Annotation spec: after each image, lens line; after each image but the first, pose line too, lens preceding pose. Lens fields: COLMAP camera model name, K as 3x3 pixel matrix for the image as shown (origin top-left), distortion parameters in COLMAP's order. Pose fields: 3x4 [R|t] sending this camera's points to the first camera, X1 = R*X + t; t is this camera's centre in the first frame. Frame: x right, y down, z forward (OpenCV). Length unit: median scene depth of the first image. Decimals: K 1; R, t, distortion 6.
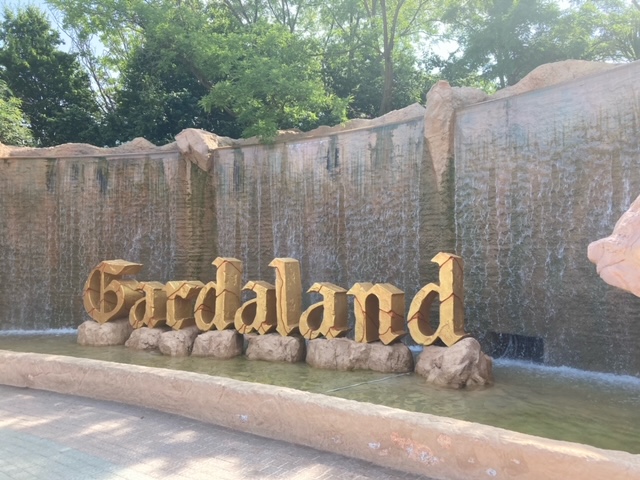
lens RADIAL K [[523.4, 0, 320.0], [0, 523.4, 240.0], [0, 0, 1]] dist [0.009267, 0.003887]
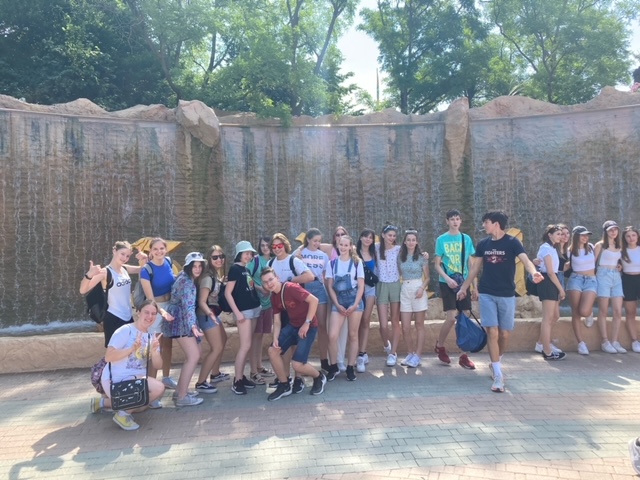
lens RADIAL K [[523.4, 0, 320.0], [0, 523.4, 240.0], [0, 0, 1]] dist [0.009267, 0.003887]
pose [[0.832548, 0.001406, 0.553951, -0.592089], [-0.006771, 0.999948, 0.007638, 0.031046], [-0.553912, -0.010110, 0.832514, 0.089218]]
